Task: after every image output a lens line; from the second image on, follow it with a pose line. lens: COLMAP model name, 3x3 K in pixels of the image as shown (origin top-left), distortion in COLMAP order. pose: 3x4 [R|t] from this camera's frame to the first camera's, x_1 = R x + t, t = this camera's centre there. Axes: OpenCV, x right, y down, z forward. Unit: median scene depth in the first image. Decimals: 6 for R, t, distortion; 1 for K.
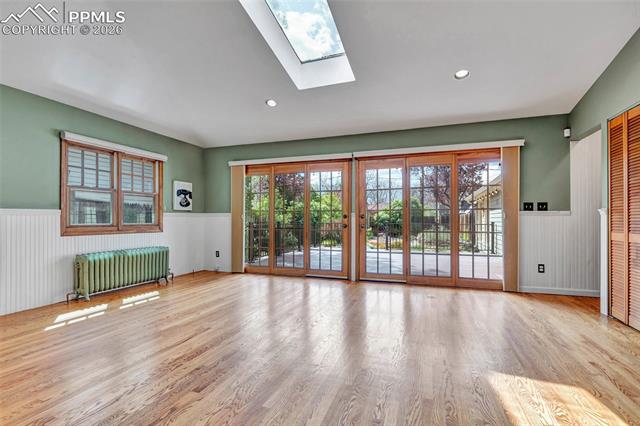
lens RADIAL K [[301.1, 0, 320.0], [0, 301.1, 213.0], [0, 0, 1]] dist [-0.001123, -0.000369]
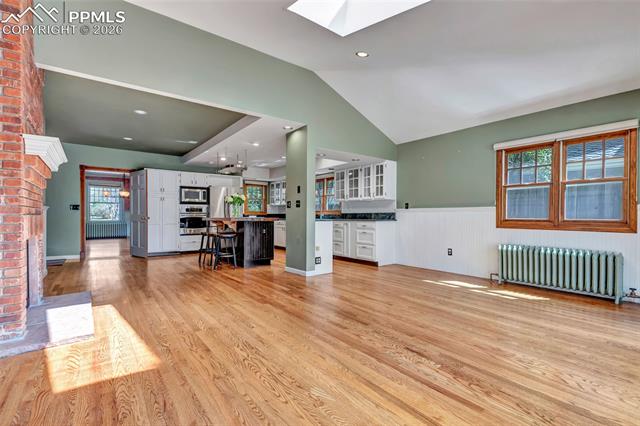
lens RADIAL K [[295.3, 0, 320.1], [0, 295.3, 215.8], [0, 0, 1]] dist [0.002187, 0.000419]
pose [[-0.540103, 0.001348, -0.841598, 0.575200], [0.015339, 0.999848, -0.008242, 0.025746], [0.841459, -0.017360, -0.540042, 1.049684]]
